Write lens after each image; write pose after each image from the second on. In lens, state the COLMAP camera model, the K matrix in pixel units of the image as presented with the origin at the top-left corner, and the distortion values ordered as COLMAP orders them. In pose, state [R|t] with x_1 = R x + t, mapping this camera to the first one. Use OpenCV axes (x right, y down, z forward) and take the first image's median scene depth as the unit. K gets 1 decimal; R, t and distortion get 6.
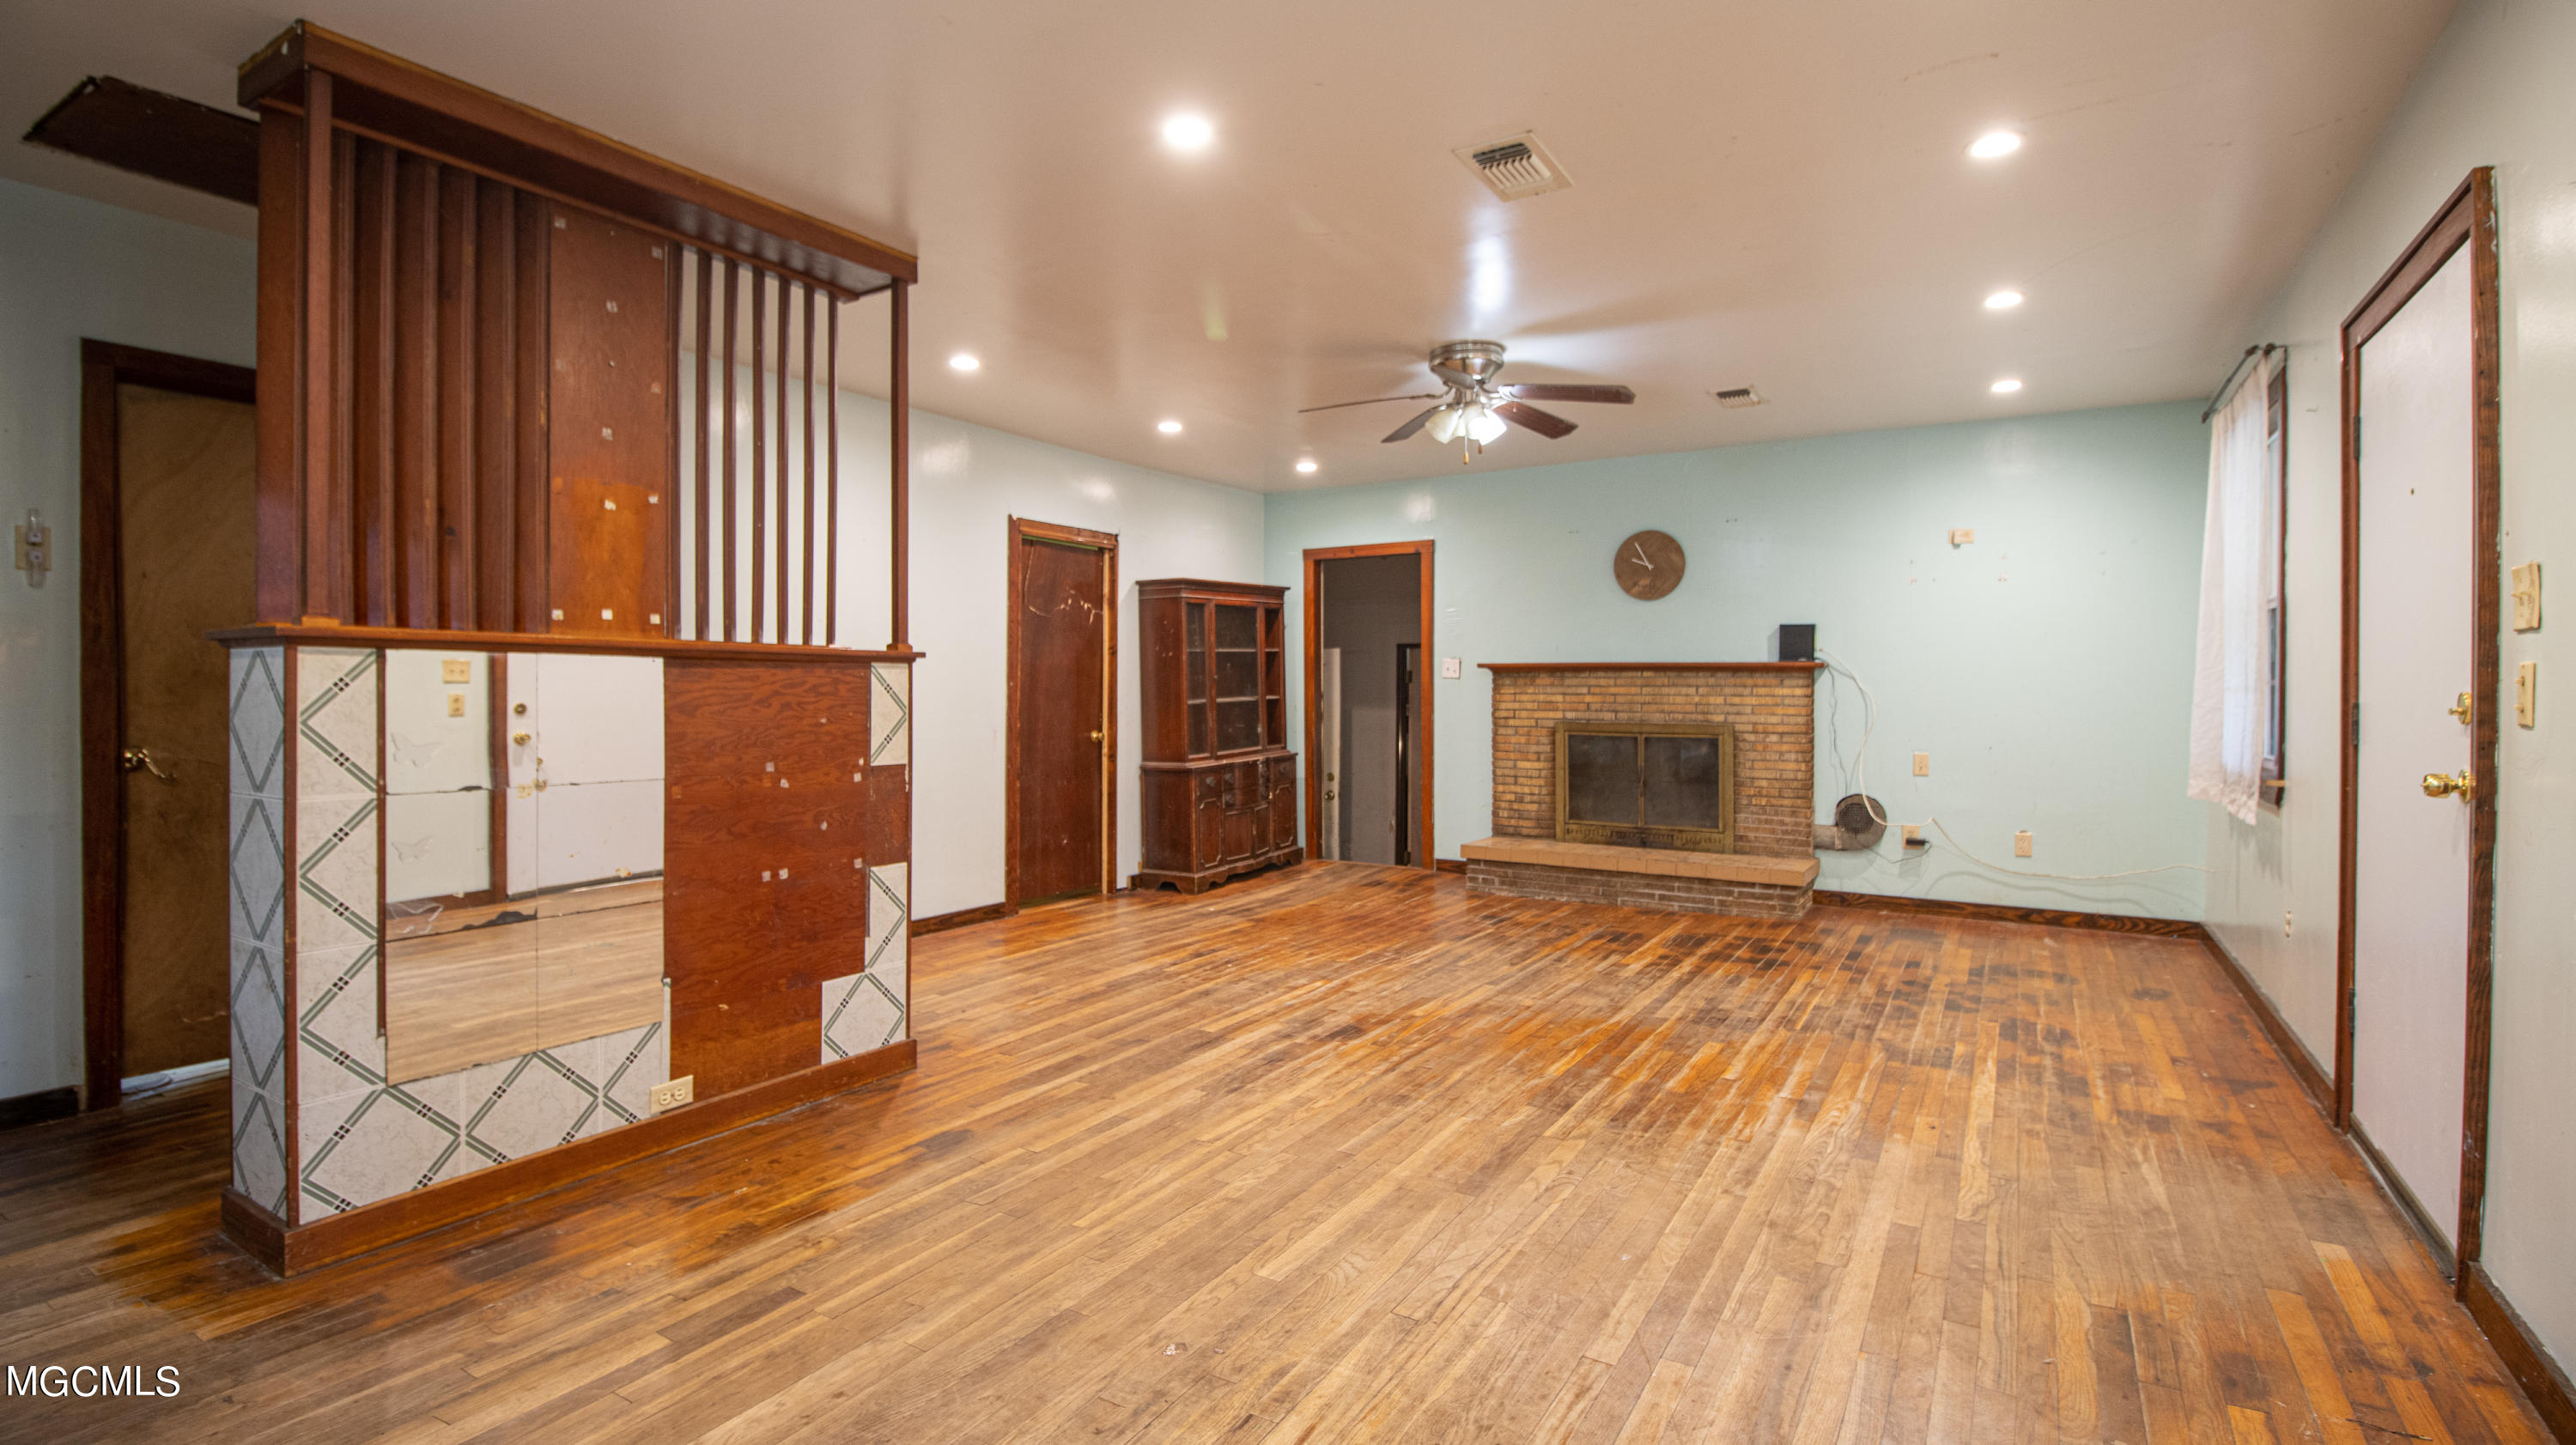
lens RADIAL K [[1193.7, 0, 1272.1], [0, 1193.7, 698.7], [0, 0, 1]] dist [0.000737, -0.013447]
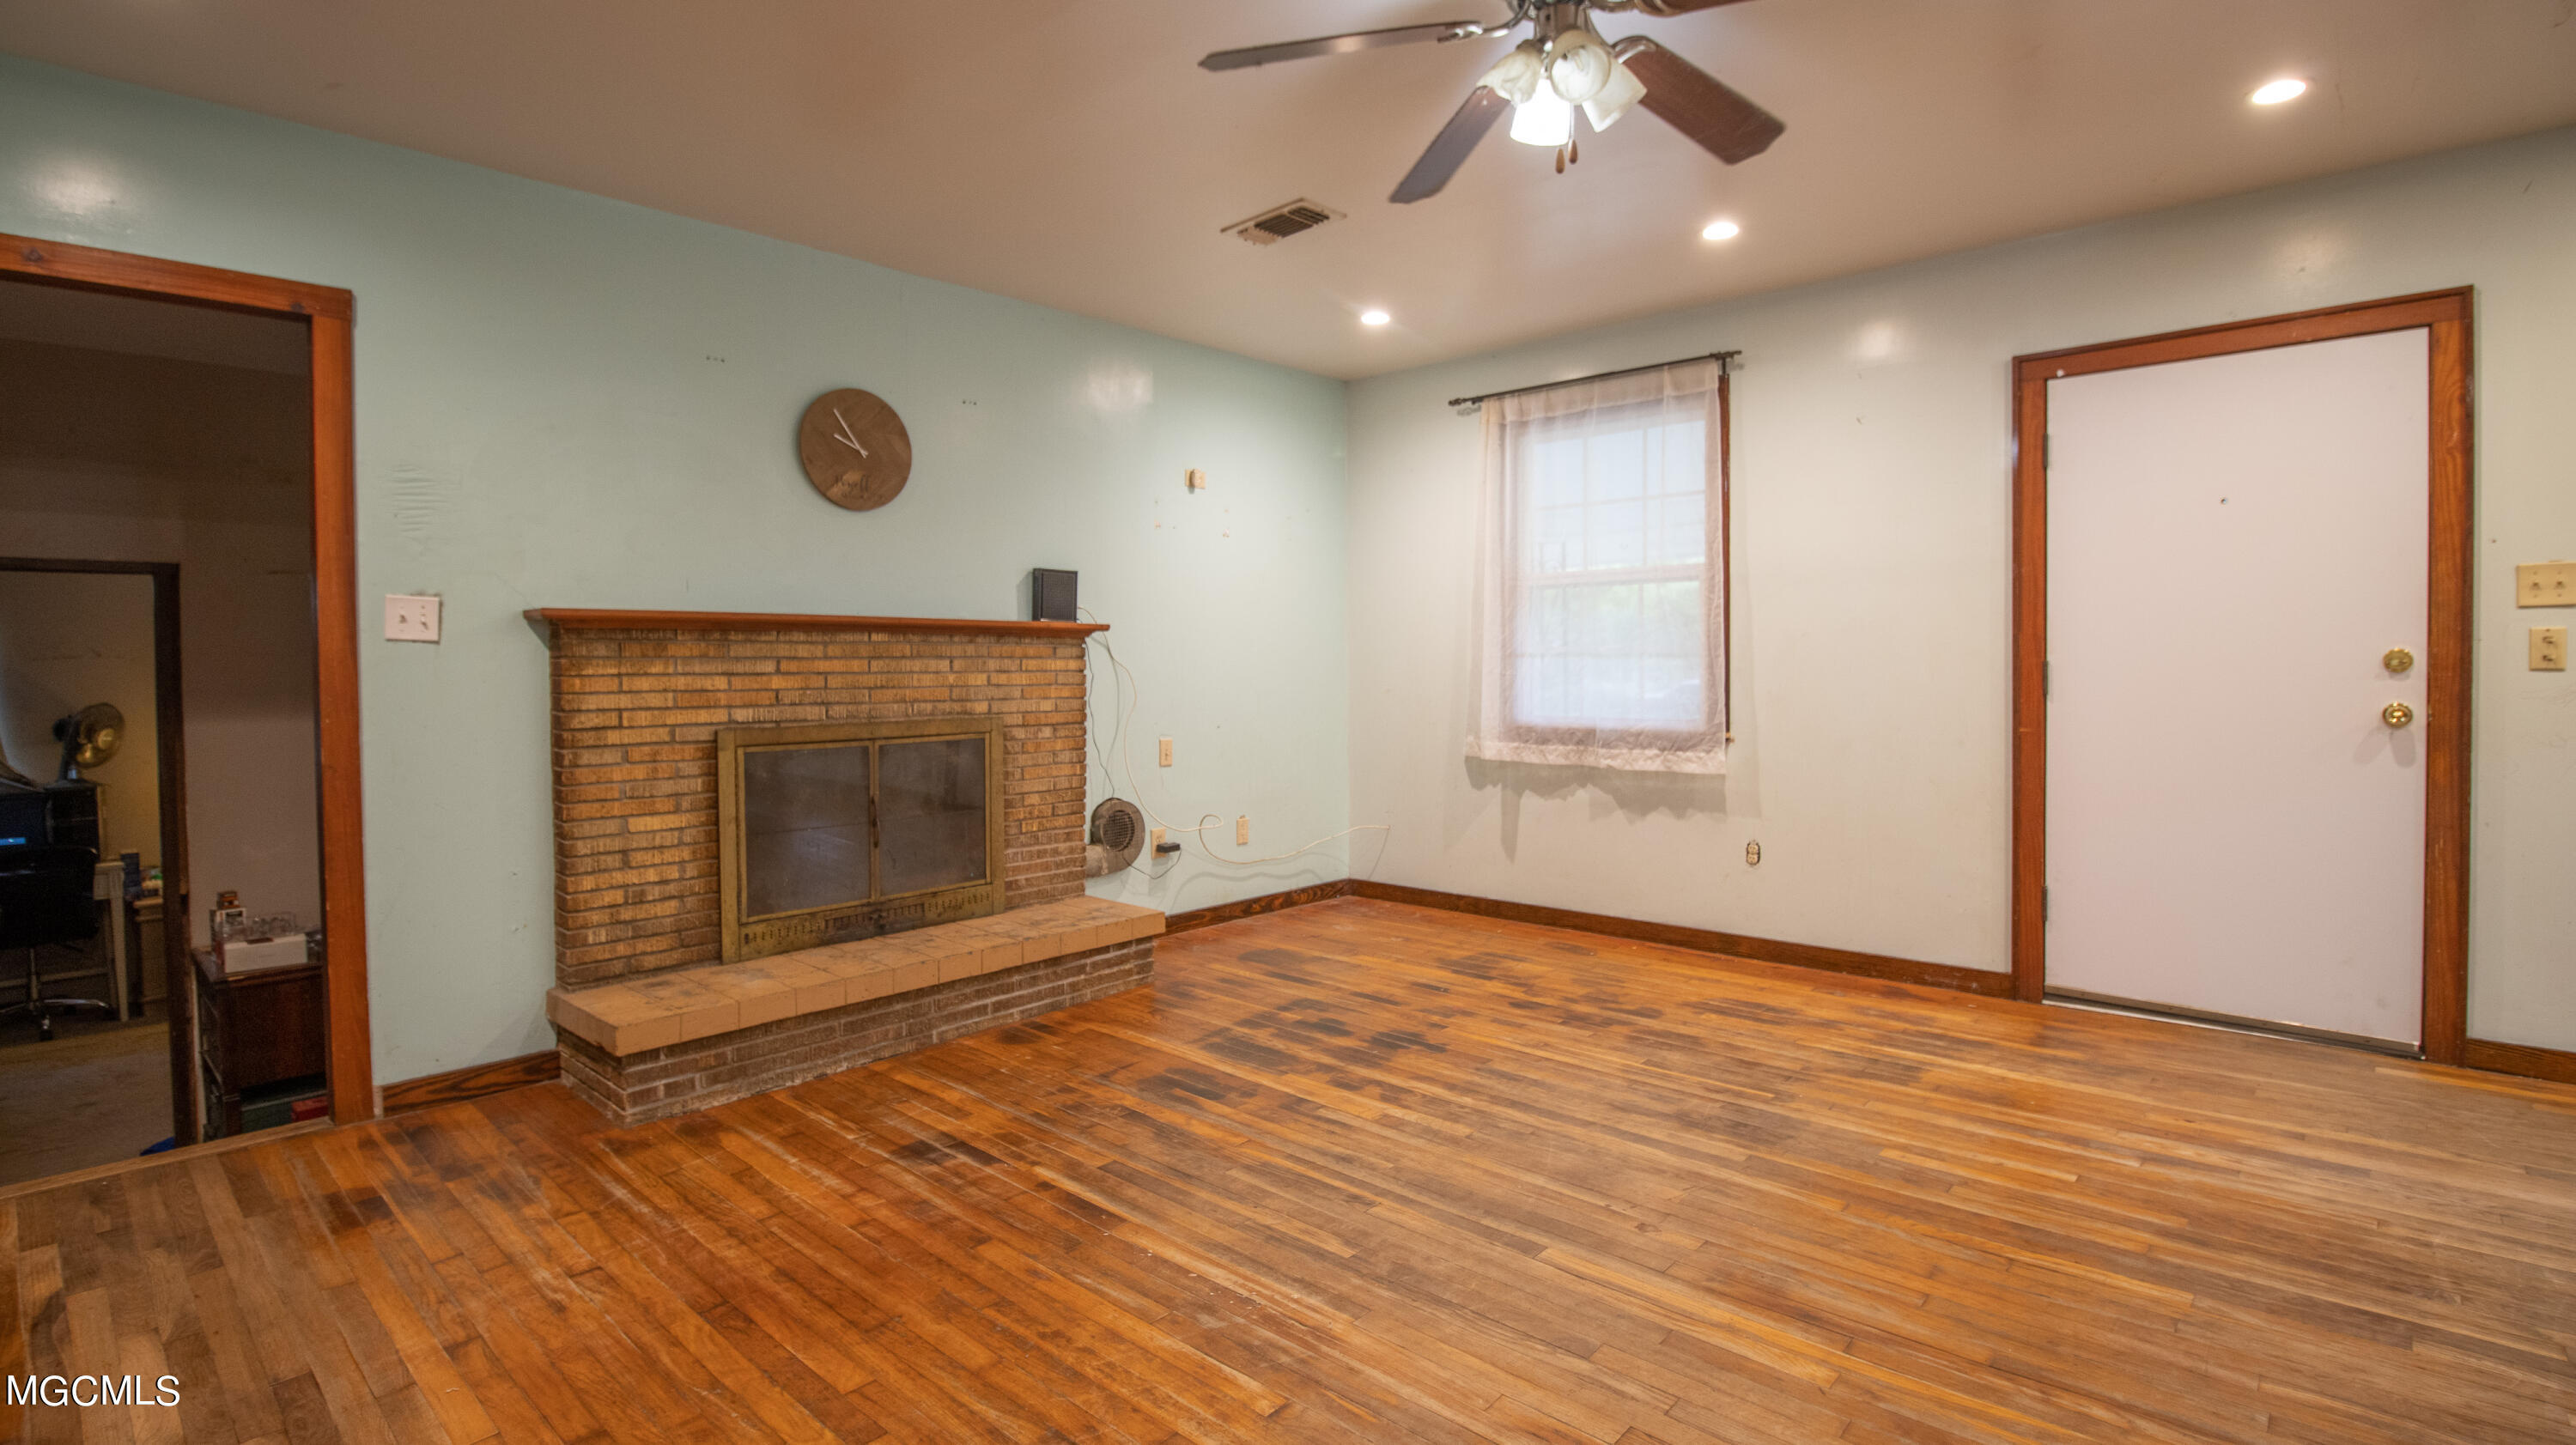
lens RADIAL K [[1193.7, 0, 1272.1], [0, 1193.7, 698.7], [0, 0, 1]] dist [0.000737, -0.013447]
pose [[0.189705, -0.034293, 0.981242, -0.234298], [0.018500, 0.999337, 0.031348, -0.005749], [-0.981667, 0.012206, 0.190213, 0.745003]]
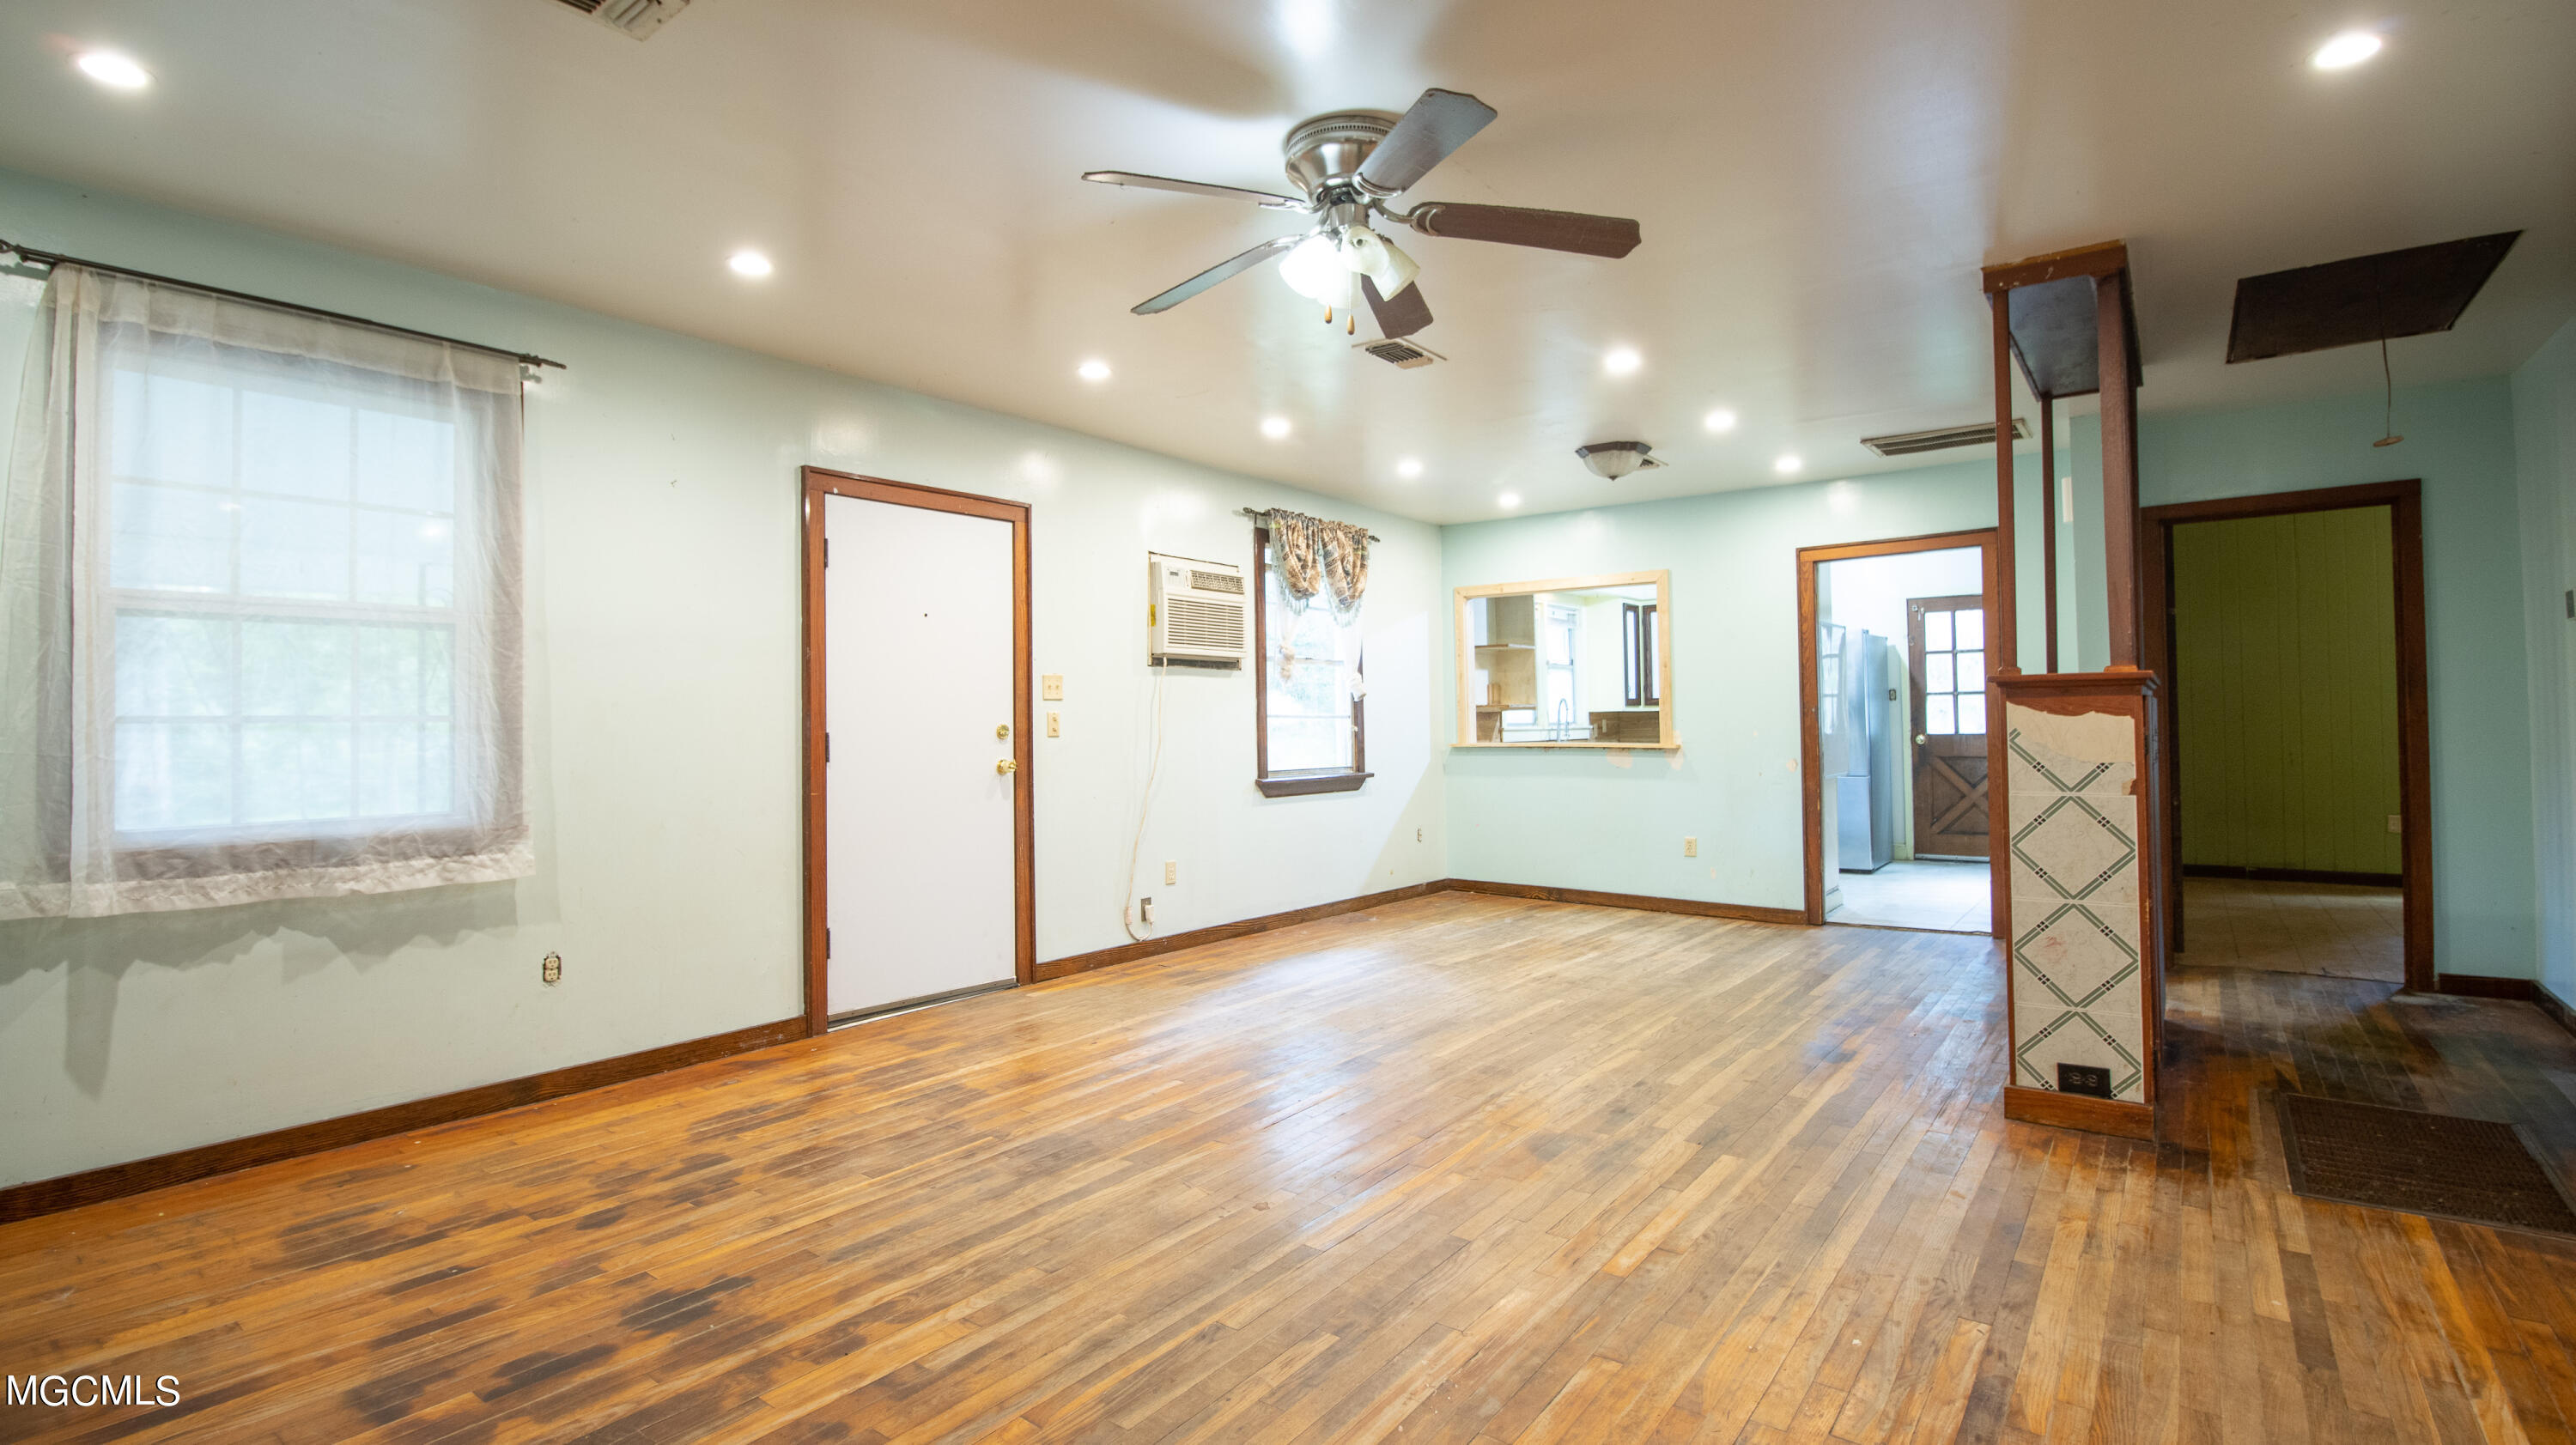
lens RADIAL K [[1193.7, 0, 1272.1], [0, 1193.7, 698.7], [0, 0, 1]] dist [0.000737, -0.013447]
pose [[-0.995345, 0.010202, 0.095833, 0.105860], [0.009116, 0.999889, -0.011770, -0.008454], [-0.095943, -0.010842, -0.995328, 1.149107]]
